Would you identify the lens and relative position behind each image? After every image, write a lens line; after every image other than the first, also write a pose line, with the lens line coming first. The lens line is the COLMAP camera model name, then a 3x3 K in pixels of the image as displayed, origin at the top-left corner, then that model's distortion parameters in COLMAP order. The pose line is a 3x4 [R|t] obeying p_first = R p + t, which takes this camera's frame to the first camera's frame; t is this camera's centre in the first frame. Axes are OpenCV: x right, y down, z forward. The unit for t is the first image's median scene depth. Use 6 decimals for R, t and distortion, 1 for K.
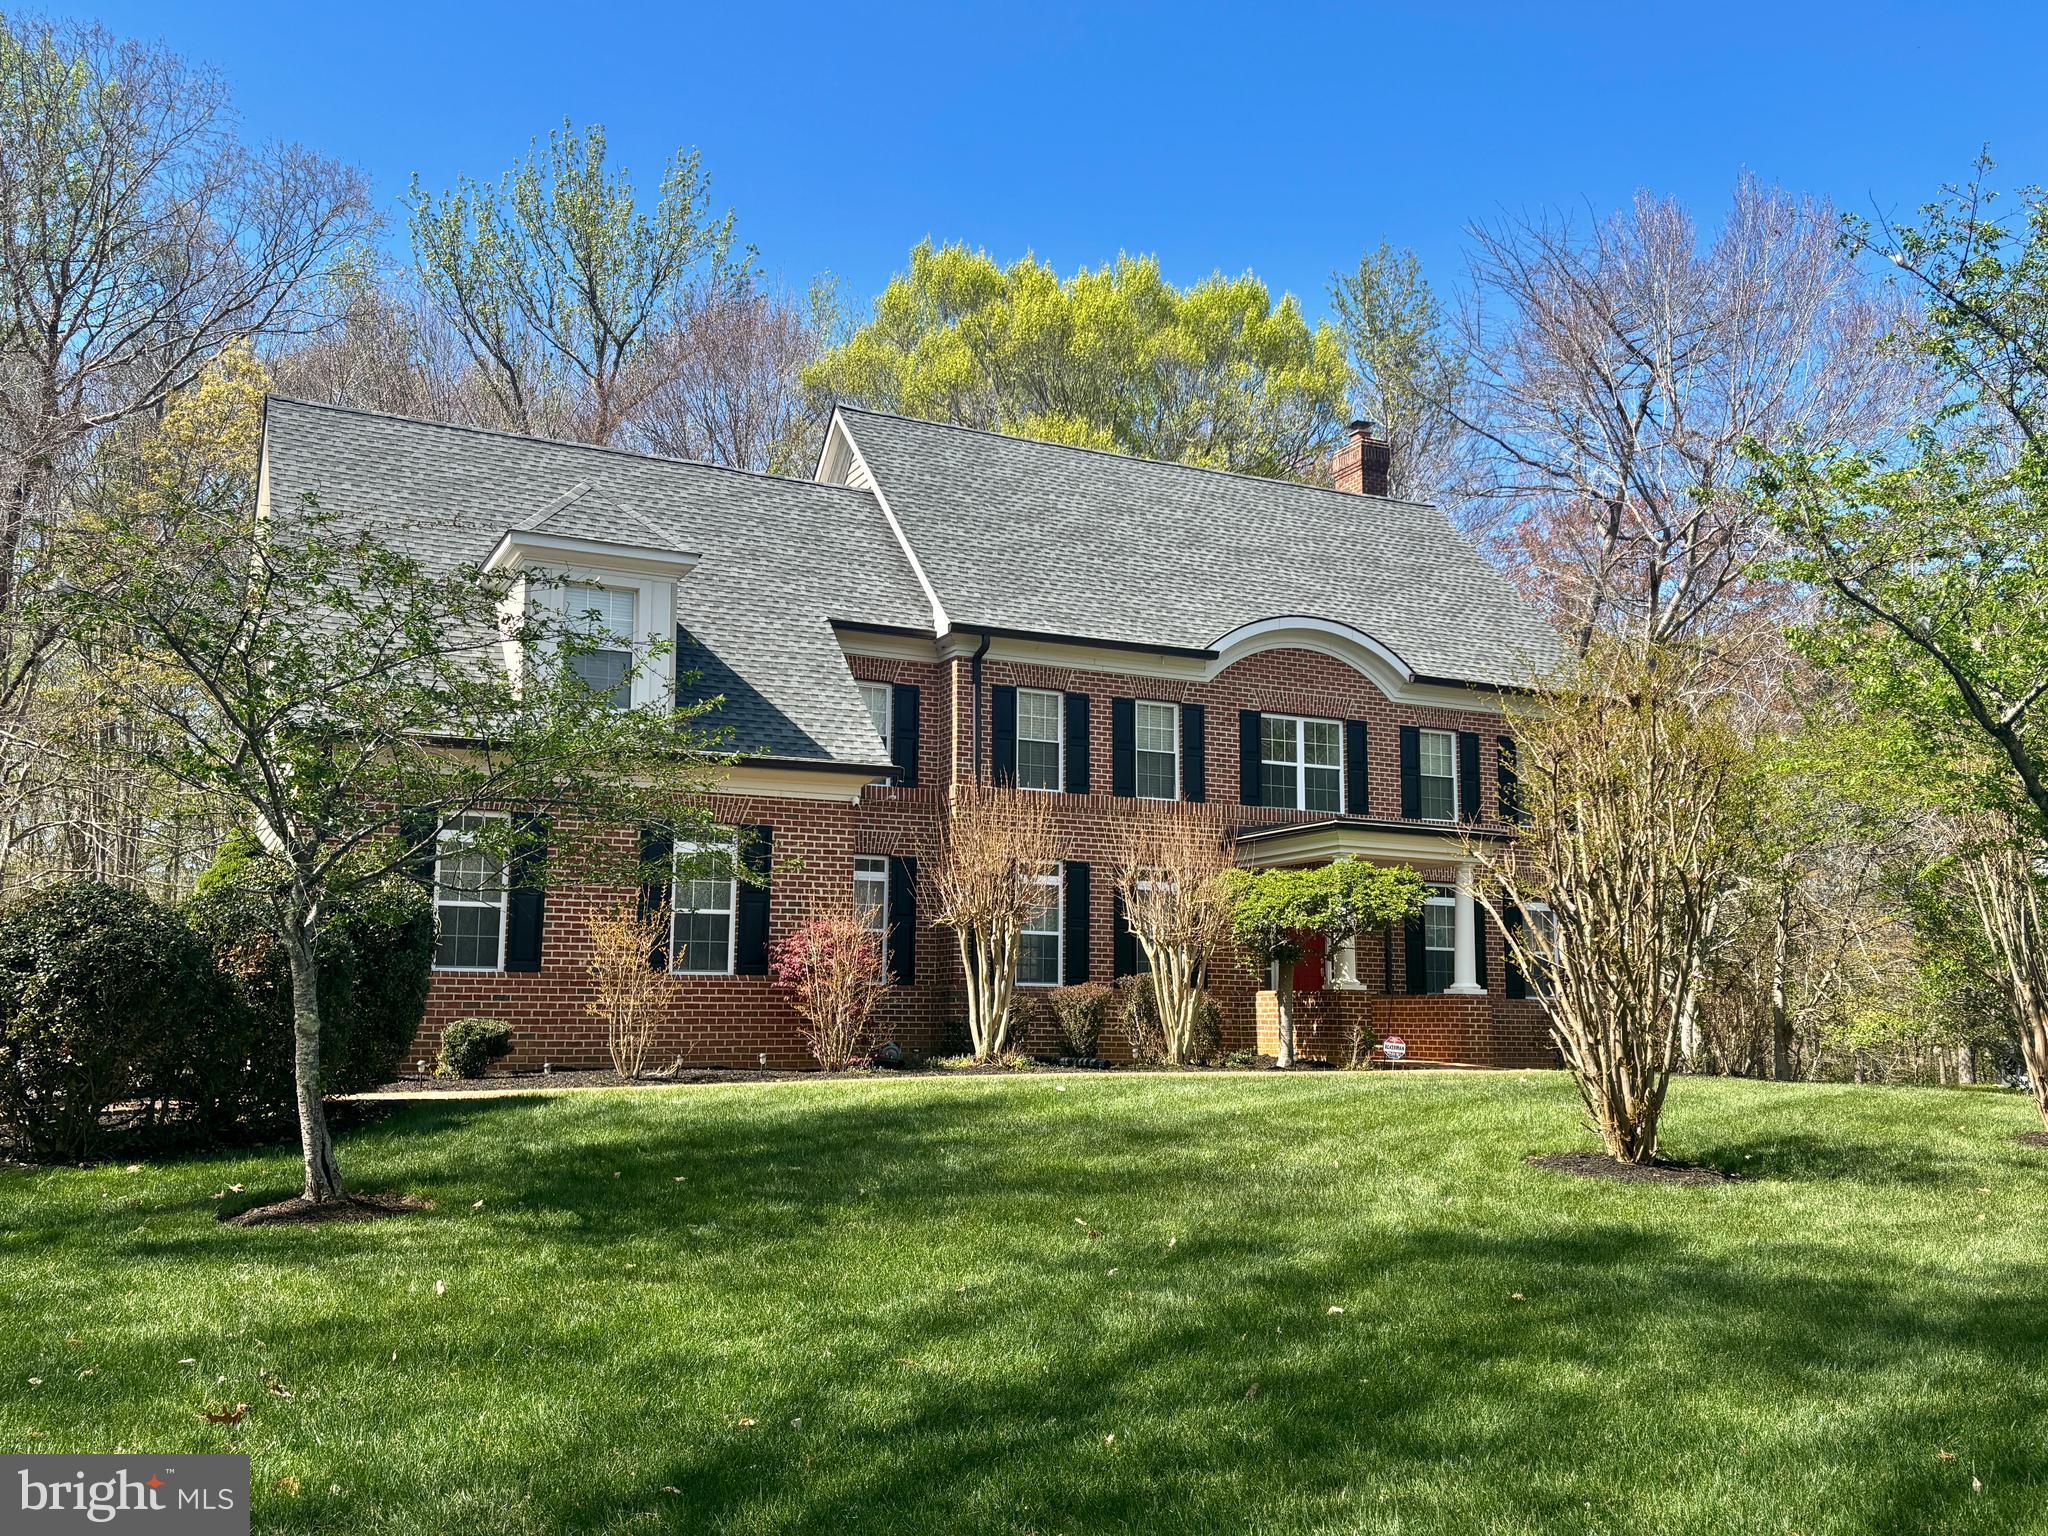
lens RADIAL K [[1602.6, 0, 1033.0], [0, 1602.6, 764.4], [0, 0, 1]] dist [0.070388, -0.000267]
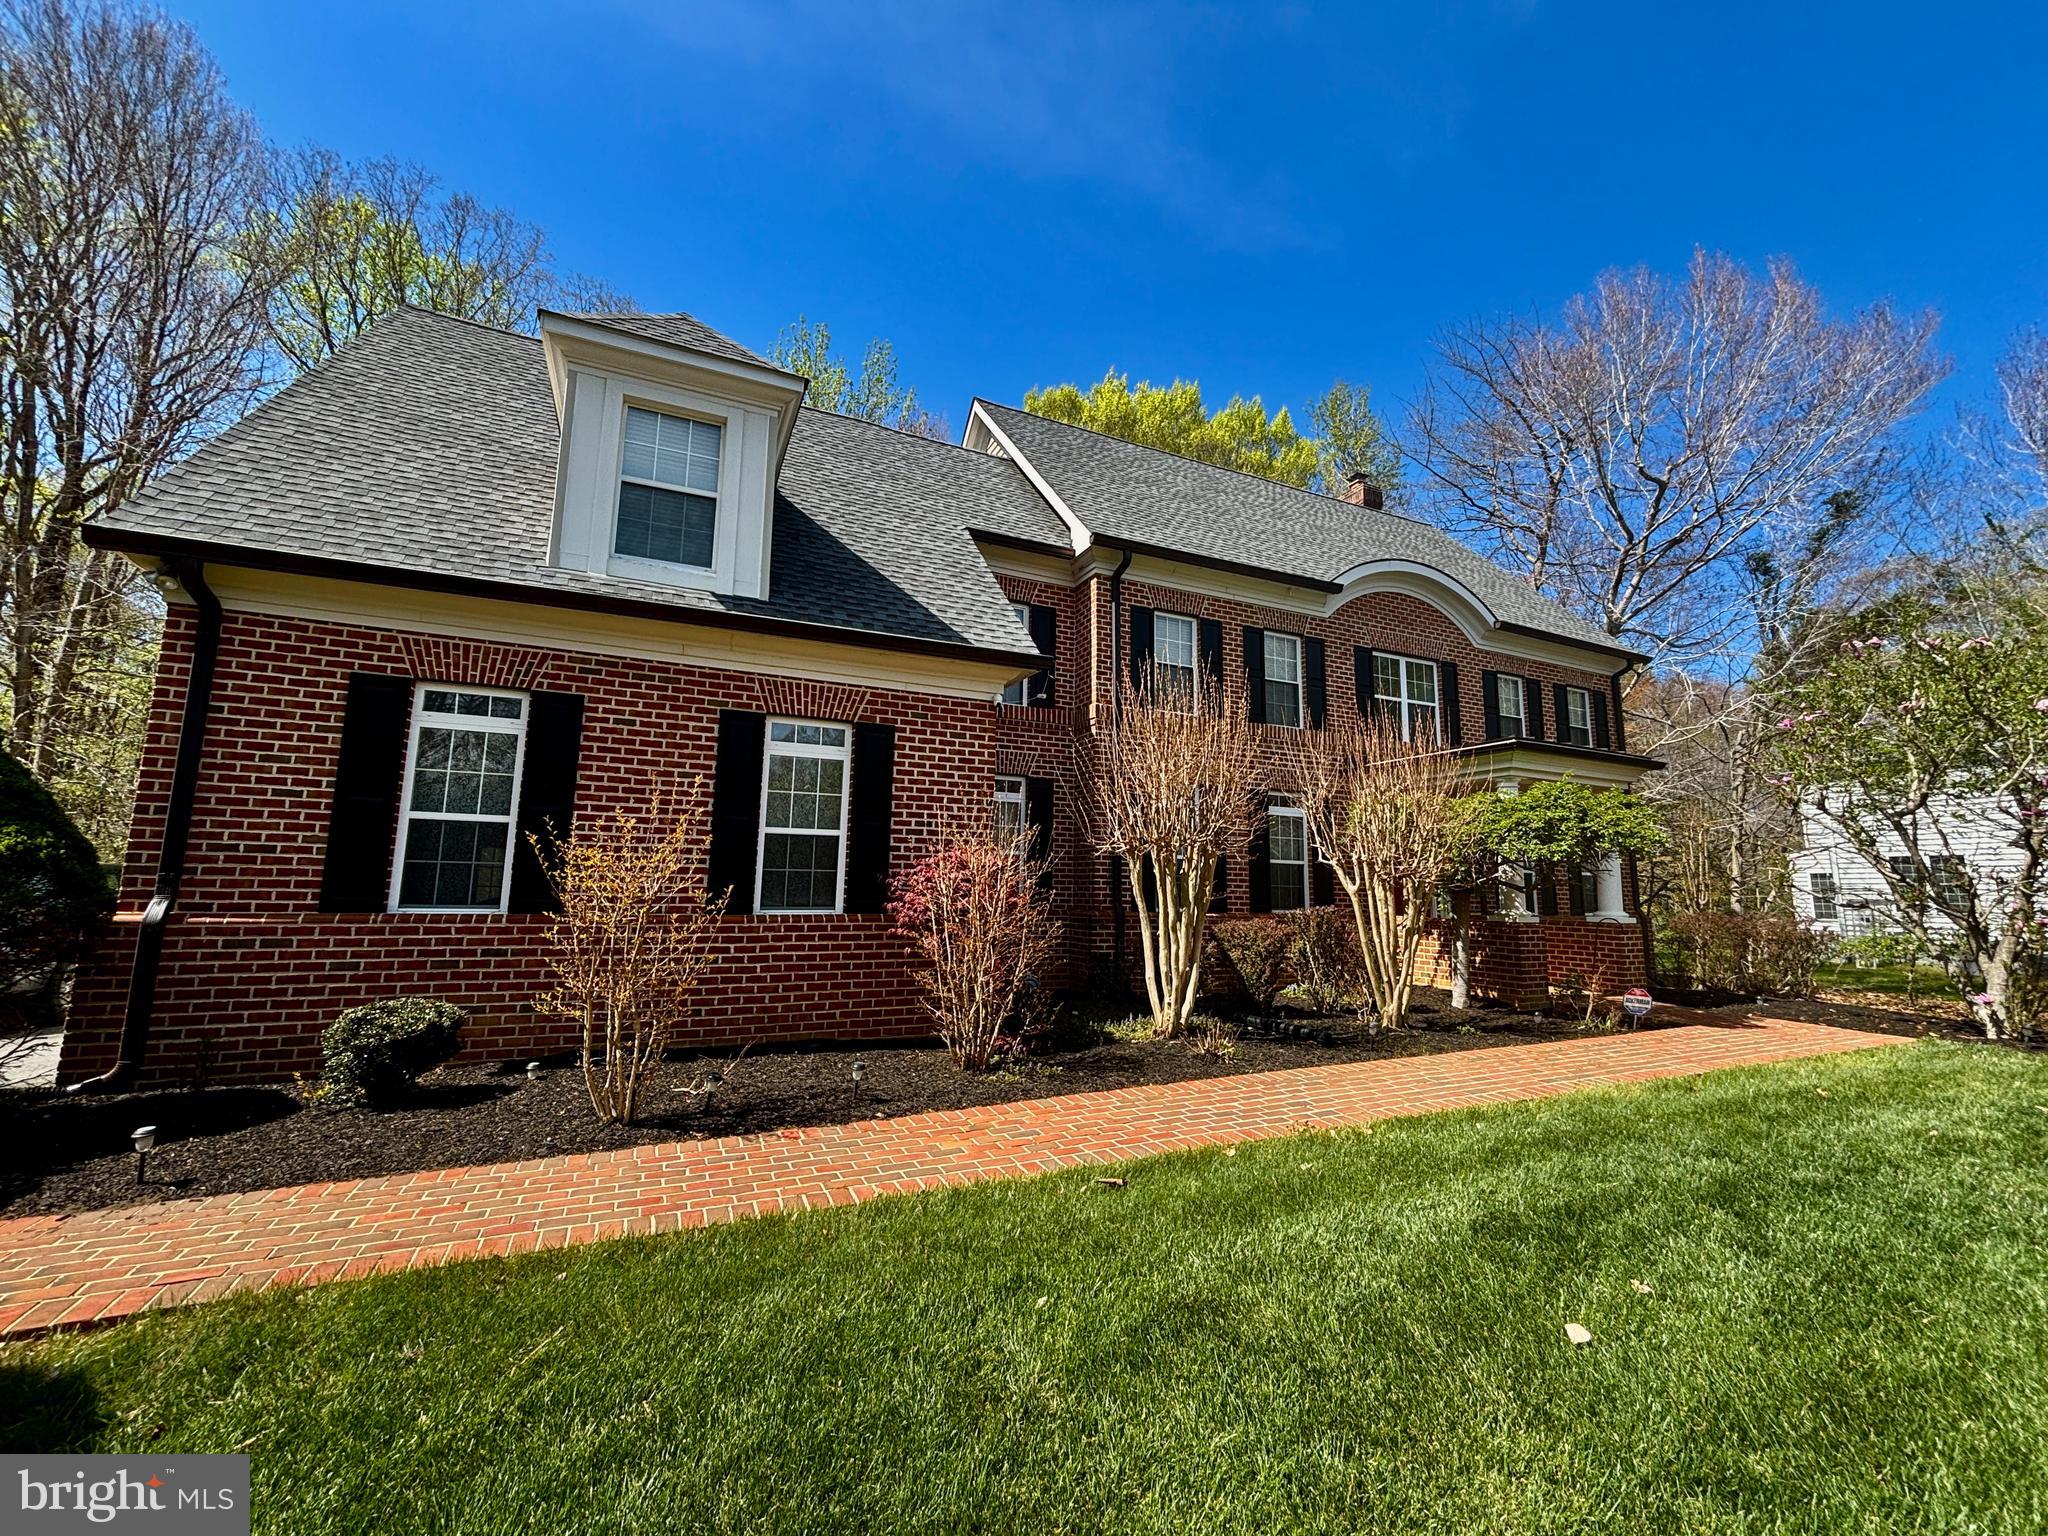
lens RADIAL K [[801.0, 0, 1024.2], [0, 801.0, 767.4], [0, 0, 1]] dist [-0.010960, -0.000066]
pose [[0.998413, 0.006866, -0.055893, -0.065390], [-0.006190, 0.999906, 0.012266, 0.046353], [0.055972, -0.011901, 0.998361, 0.522382]]
